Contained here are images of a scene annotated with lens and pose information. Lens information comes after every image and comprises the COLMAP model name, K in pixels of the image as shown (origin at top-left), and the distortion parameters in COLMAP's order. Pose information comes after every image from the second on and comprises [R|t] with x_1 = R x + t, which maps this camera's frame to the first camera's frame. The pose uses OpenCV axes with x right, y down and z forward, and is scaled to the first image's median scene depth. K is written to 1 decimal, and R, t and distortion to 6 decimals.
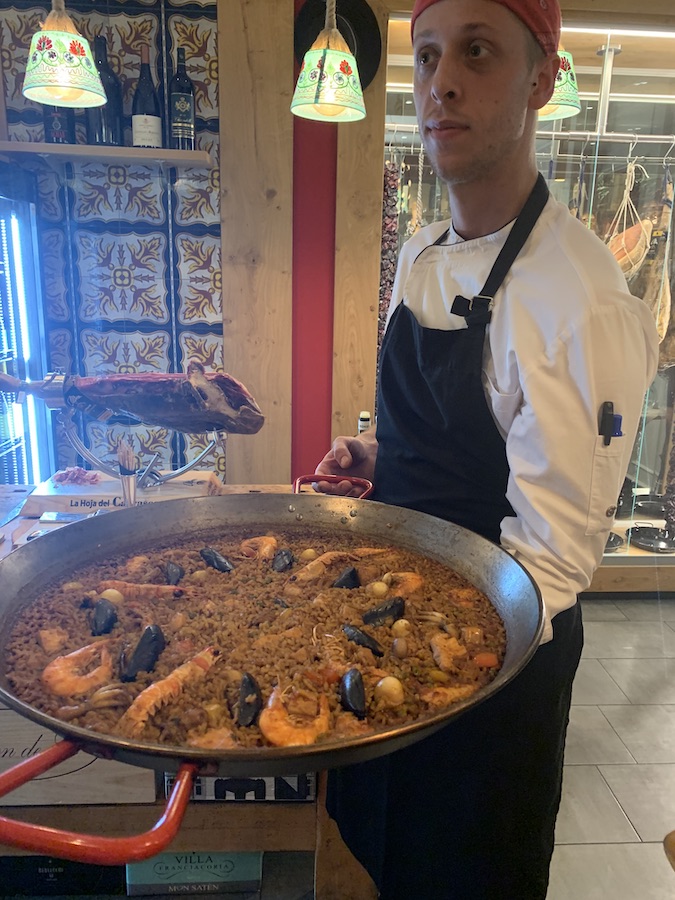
lens RADIAL K [[695.4, 0, 337.5], [0, 695.4, 455.2], [0, 0, 1]] dist [-0.006133, 0.005249]
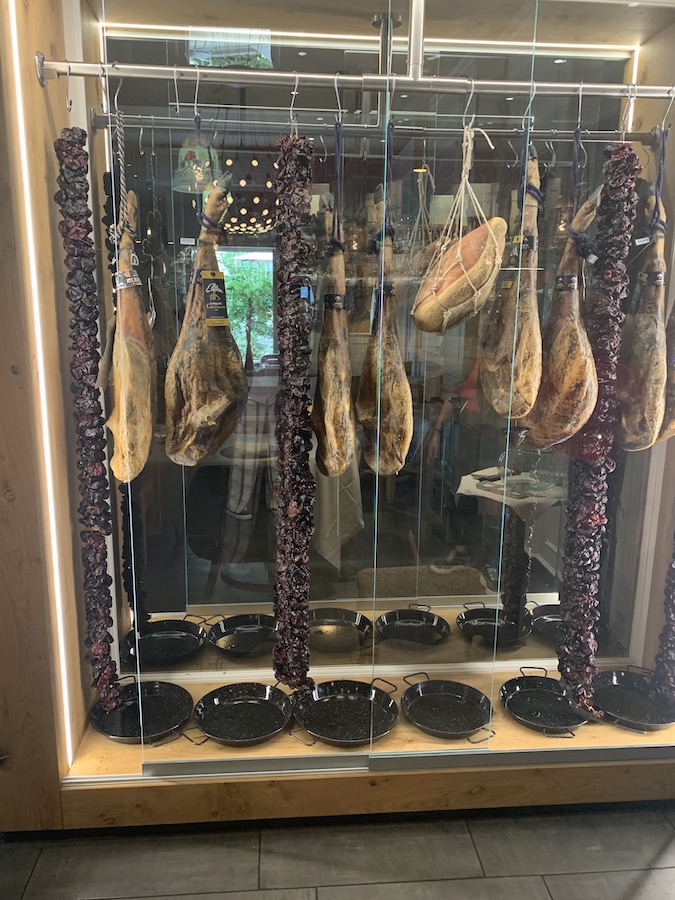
lens RADIAL K [[695.4, 0, 335.3], [0, 695.4, 448.0], [0, 0, 1]] dist [-0.006133, 0.005249]
pose [[0.999639, -0.014440, 0.022659, 0.282360], [0.015140, 0.999404, -0.031032, -0.115783], [-0.022198, 0.031364, 0.999262, 0.388171]]
